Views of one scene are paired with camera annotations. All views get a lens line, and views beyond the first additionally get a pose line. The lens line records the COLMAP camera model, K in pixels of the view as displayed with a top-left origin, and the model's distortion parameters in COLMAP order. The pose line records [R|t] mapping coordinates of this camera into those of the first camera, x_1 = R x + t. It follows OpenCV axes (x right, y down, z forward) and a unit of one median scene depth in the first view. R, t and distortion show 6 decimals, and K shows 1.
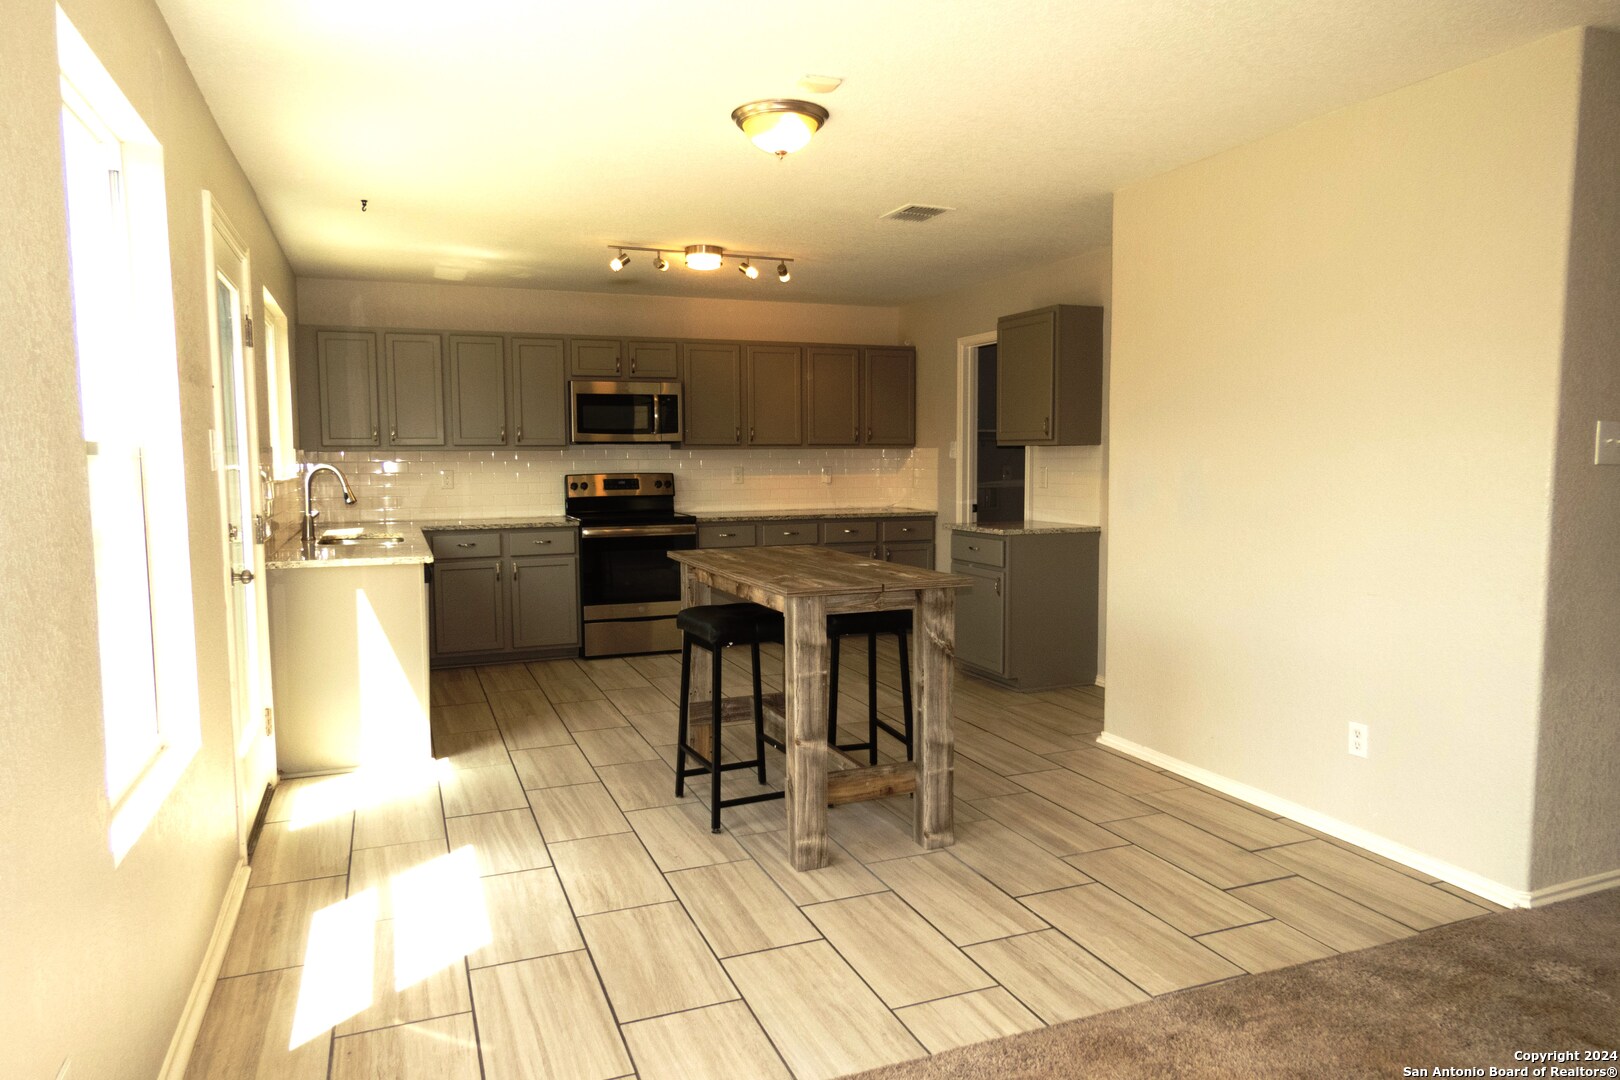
lens RADIAL K [[1039.7, 0, 807.2], [0, 1039.7, 541.7], [0, 0, 1]] dist [-0.014148, 0.017446]
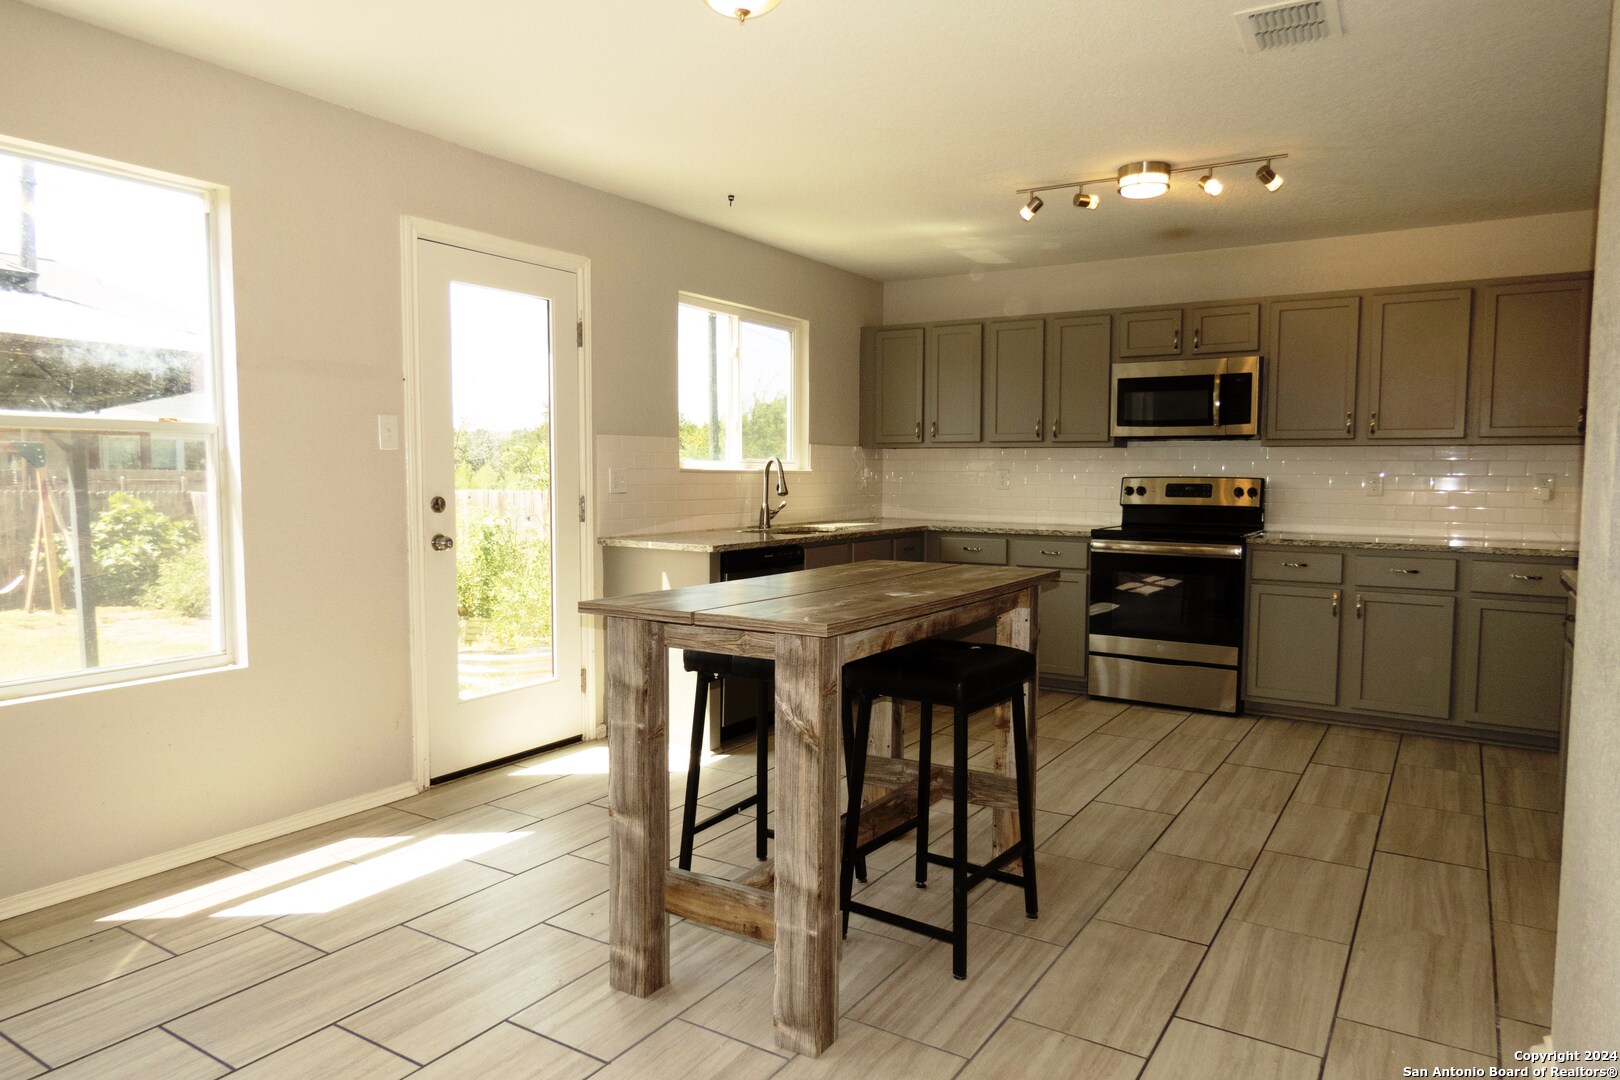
lens RADIAL K [[1039.7, 0, 807.2], [0, 1039.7, 541.7], [0, 0, 1]] dist [-0.014148, 0.017446]
pose [[0.584426, 0.064705, -0.808863, 0.366744], [-0.078415, 0.996654, 0.023070, -0.014503], [0.807649, 0.049944, 0.587544, 0.374364]]
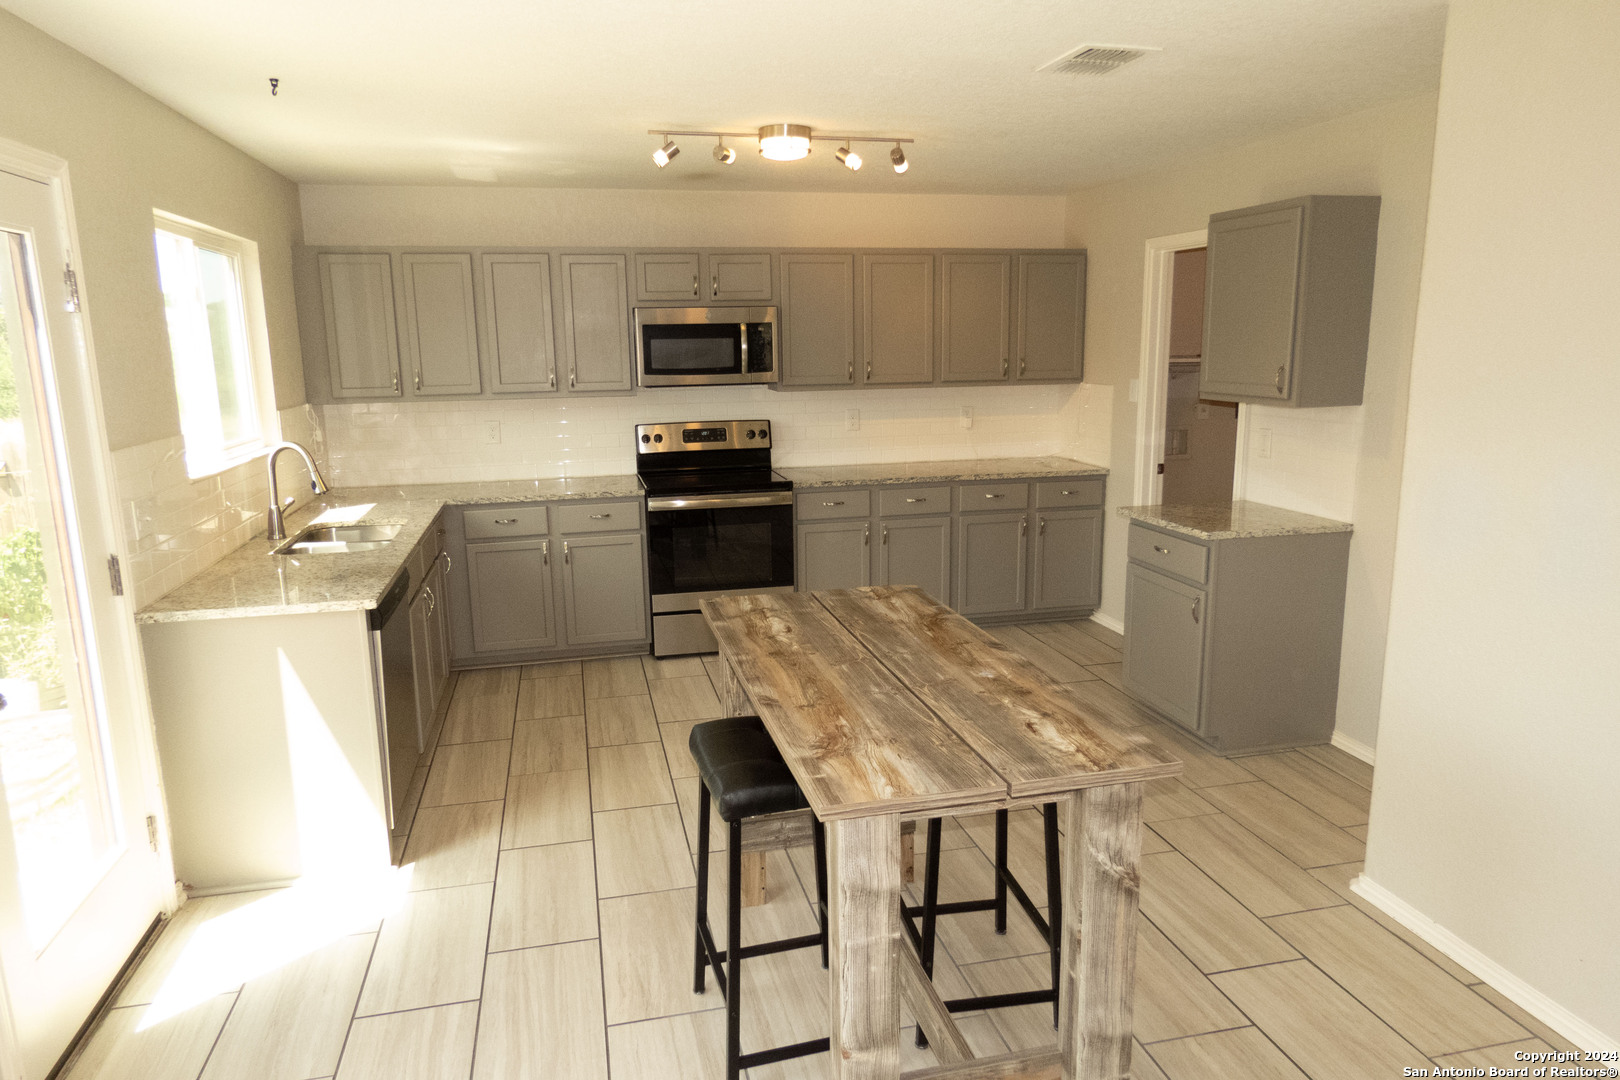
lens RADIAL K [[1039.7, 0, 807.2], [0, 1039.7, 541.7], [0, 0, 1]] dist [-0.014148, 0.017446]
pose [[0.988403, 0.020432, -0.150474, 0.027250], [-0.003408, 0.993642, 0.112533, -0.080056], [0.151817, -0.110715, 0.982188, 0.267851]]
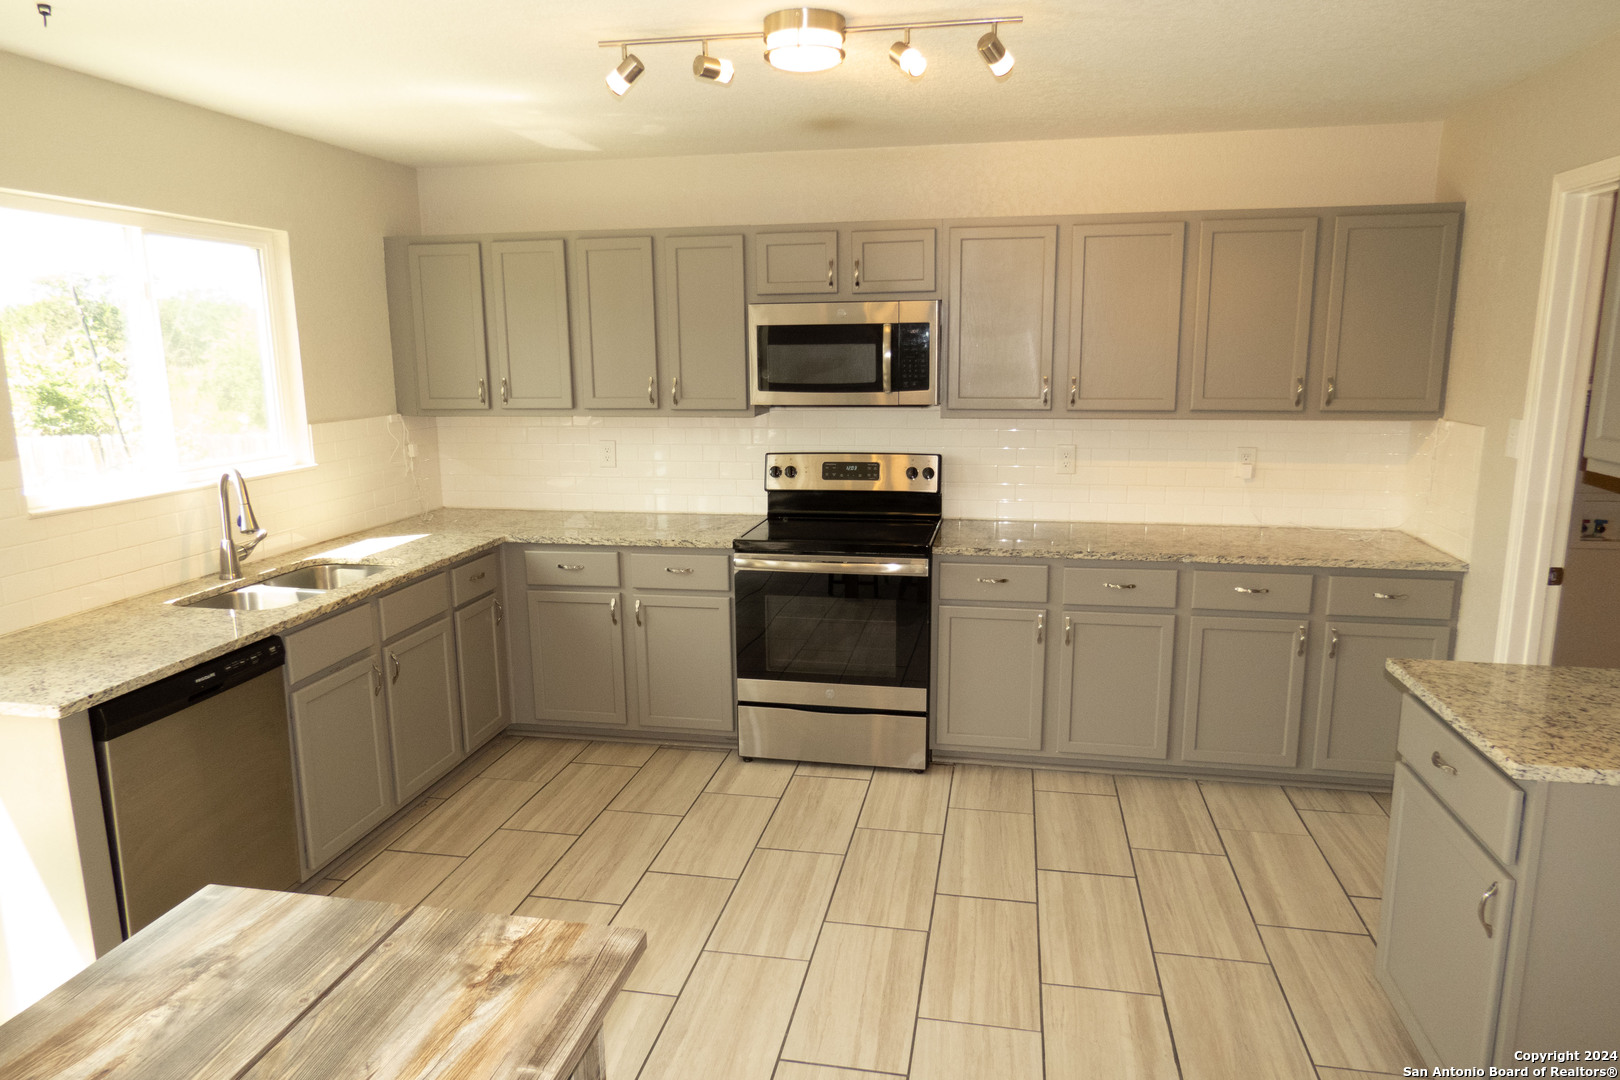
lens RADIAL K [[1039.7, 0, 807.2], [0, 1039.7, 541.7], [0, 0, 1]] dist [-0.014148, 0.017446]
pose [[0.838378, 0.100696, -0.535708, 0.163054], [-0.041150, 0.991676, 0.122004, -0.109014], [0.543534, -0.080241, 0.835543, 0.588726]]
